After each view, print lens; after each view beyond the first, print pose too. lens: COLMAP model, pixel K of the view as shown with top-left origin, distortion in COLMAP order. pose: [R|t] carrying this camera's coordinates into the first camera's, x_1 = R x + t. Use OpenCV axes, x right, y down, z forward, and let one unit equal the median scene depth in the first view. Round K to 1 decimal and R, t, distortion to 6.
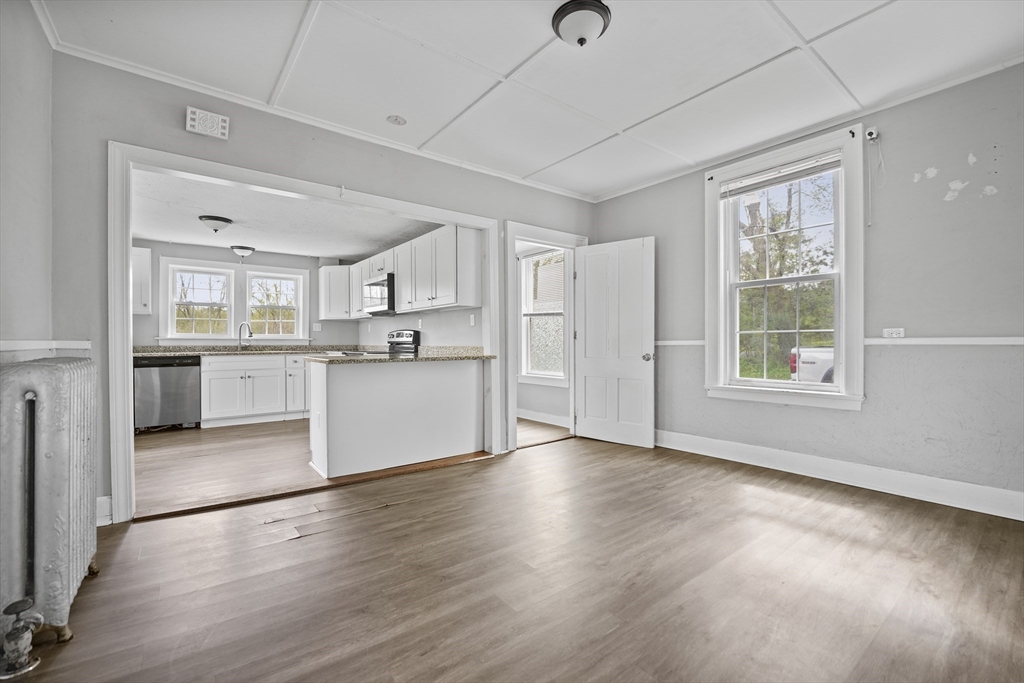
lens RADIAL K [[434.3, 0, 513.1], [0, 434.3, 343.9], [0, 0, 1]] dist [-0.031670, -0.000128]
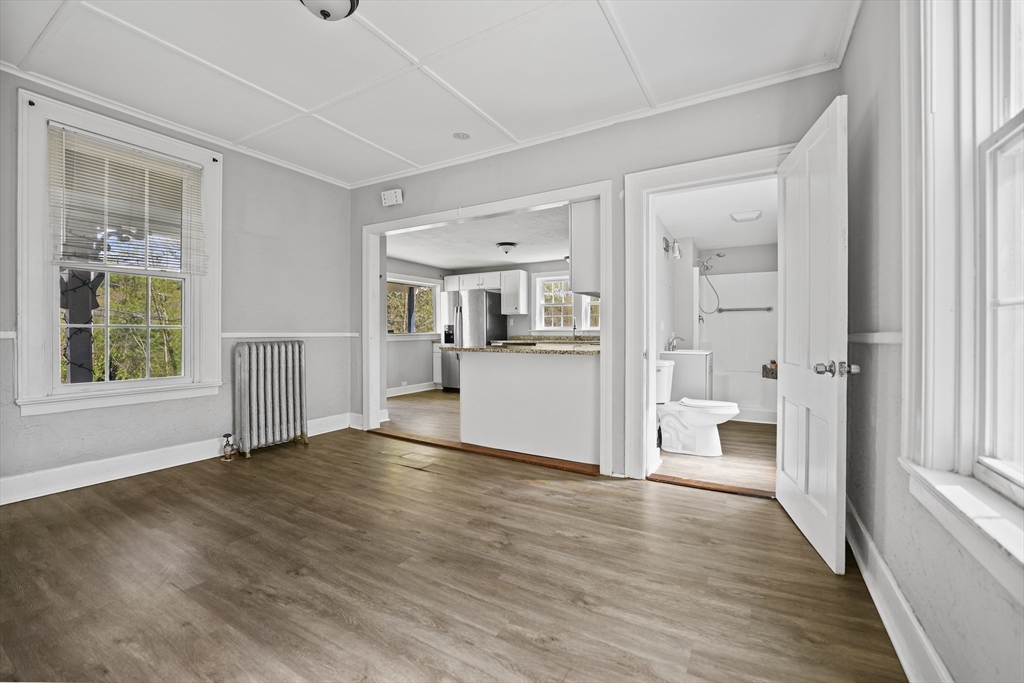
lens RADIAL K [[420.3, 0, 514.3], [0, 420.3, 336.5], [0, 0, 1]] dist [-0.026085, -0.000207]
pose [[0.371311, 0.008015, -0.928474, 0.720891], [-0.003723, 0.999968, 0.007143, -0.005236], [0.928501, 0.000804, 0.371328, 0.653371]]
